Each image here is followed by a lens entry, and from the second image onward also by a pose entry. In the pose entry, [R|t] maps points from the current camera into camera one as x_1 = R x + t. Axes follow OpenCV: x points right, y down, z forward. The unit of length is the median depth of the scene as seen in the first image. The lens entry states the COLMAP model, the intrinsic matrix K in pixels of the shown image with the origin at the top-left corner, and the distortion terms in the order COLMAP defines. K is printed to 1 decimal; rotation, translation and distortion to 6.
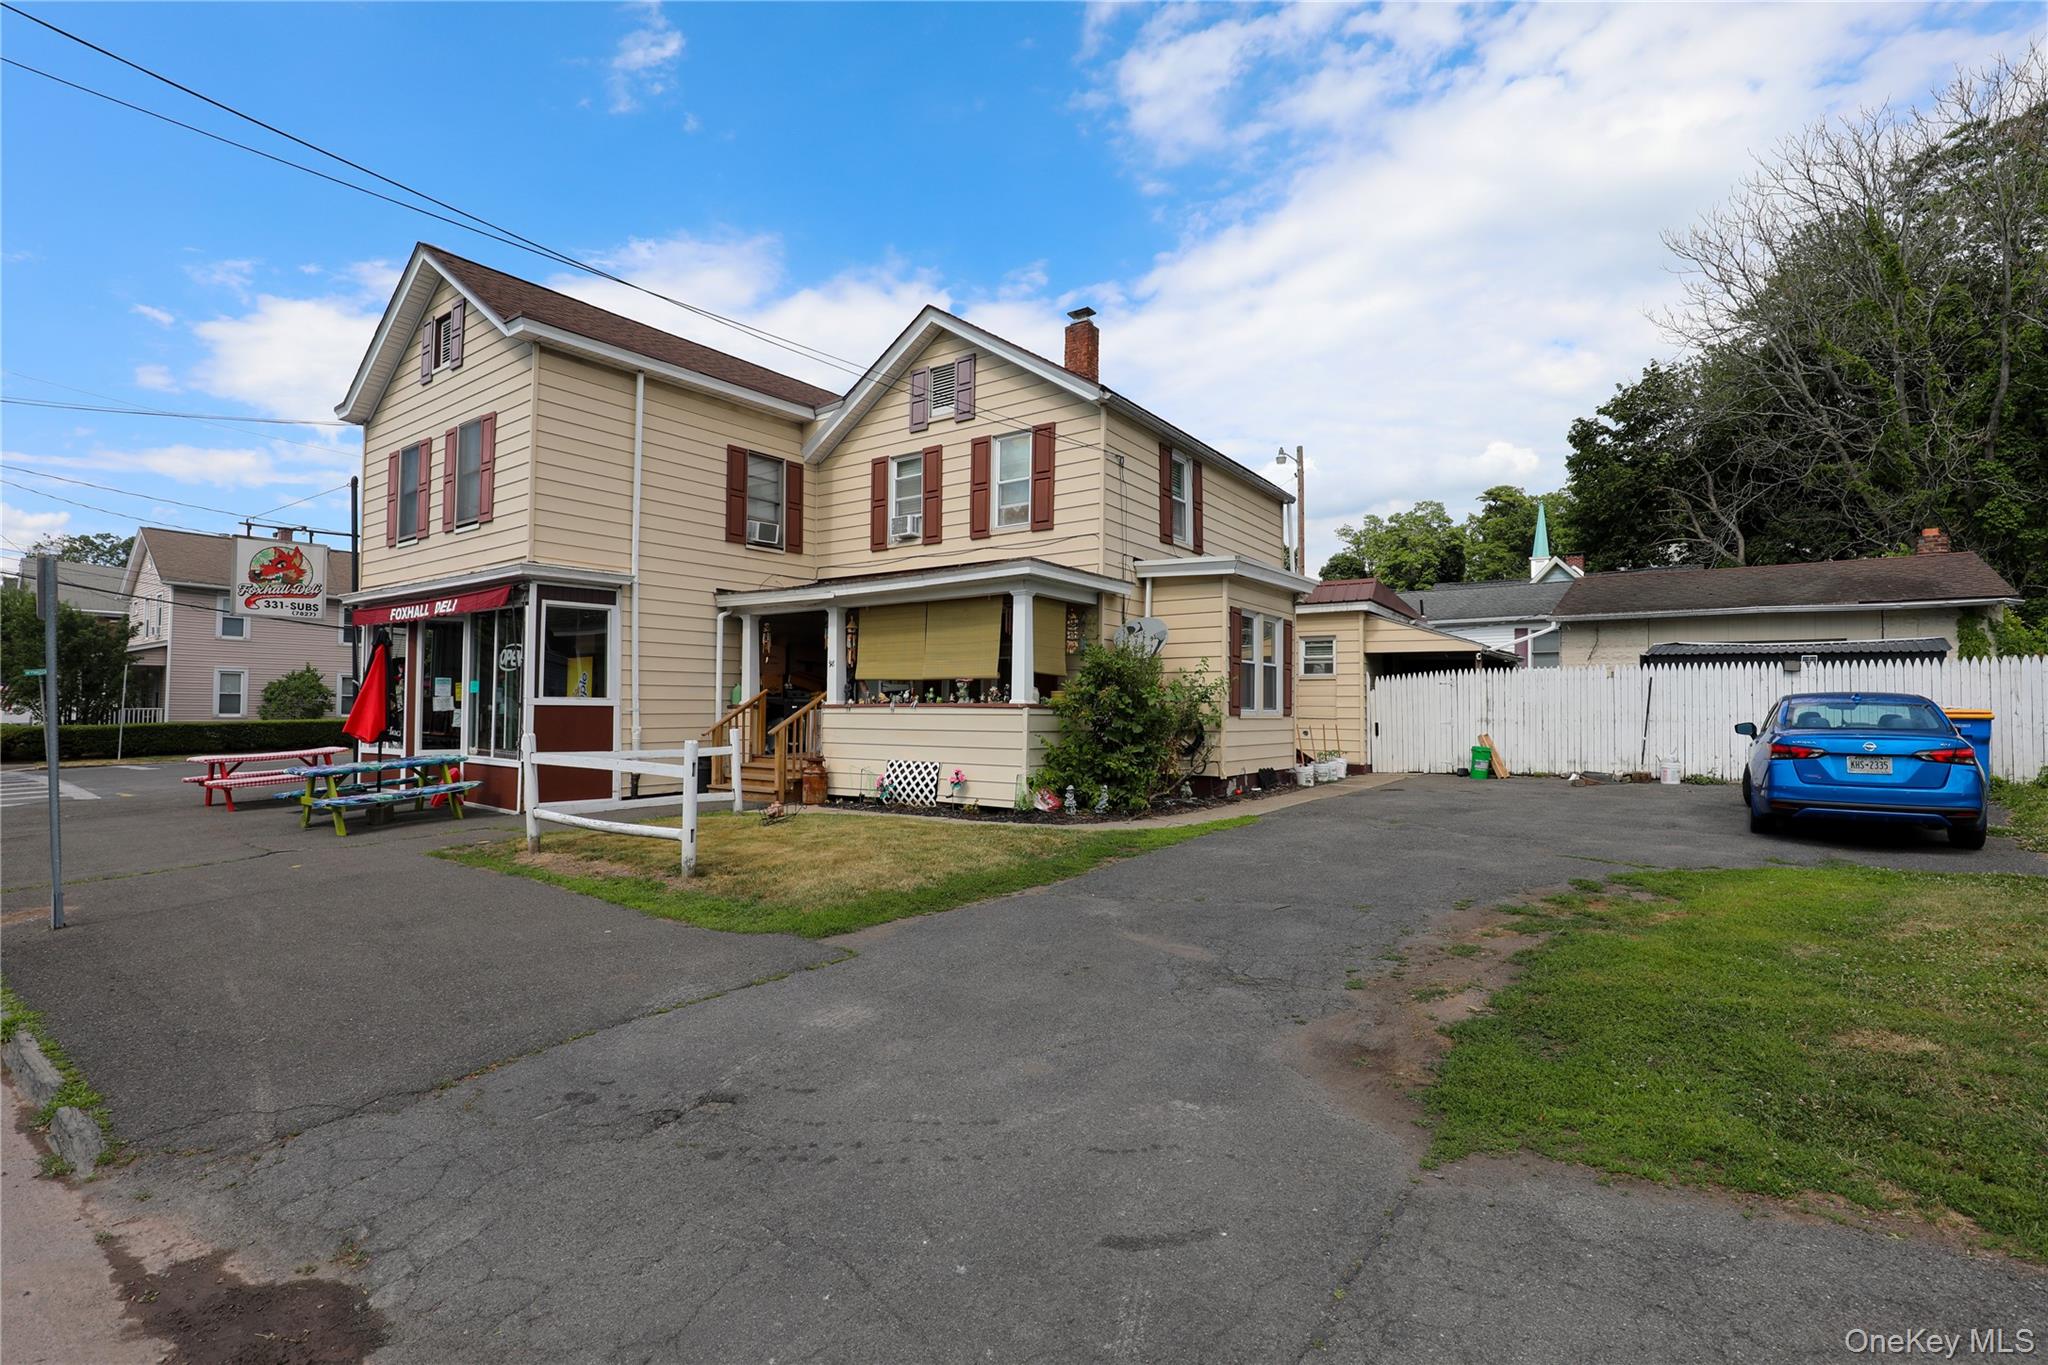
lens RADIAL K [[952.4, 0, 1024.0], [0, 952.4, 682.5], [0, 0, 1]] dist [-0.044681, -0.000100]
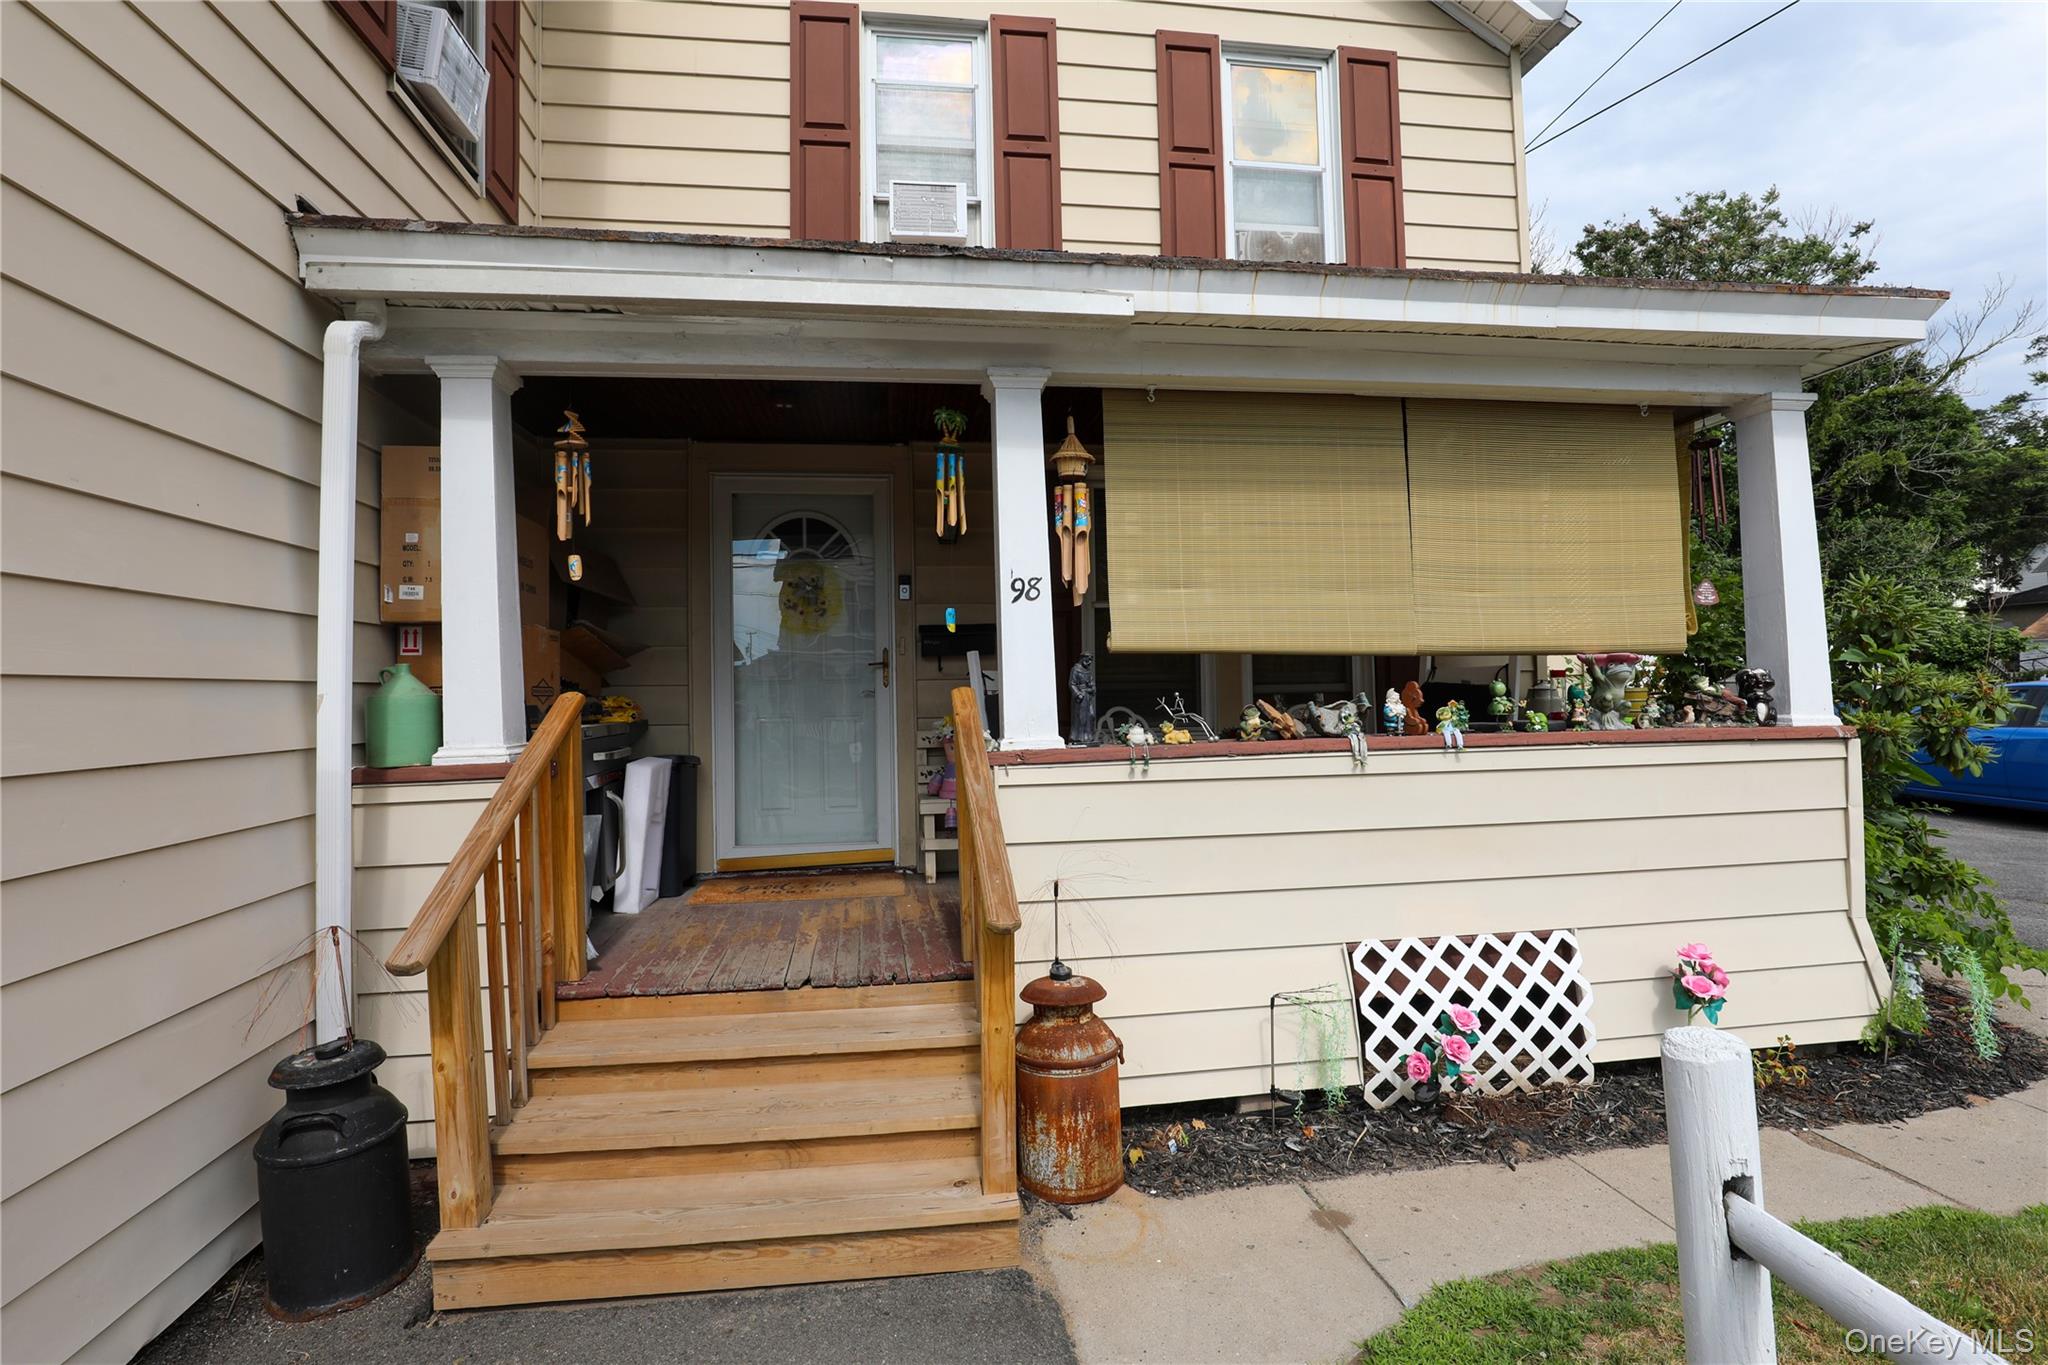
lens RADIAL K [[952.4, 0, 1024.0], [0, 952.4, 682.5], [0, 0, 1]] dist [-0.044681, -0.000100]
pose [[0.732061, -0.008377, 0.681187, -0.376386], [0.001832, 0.999945, 0.010328, 0.002714], [-0.681236, -0.006313, 0.732036, 0.811204]]
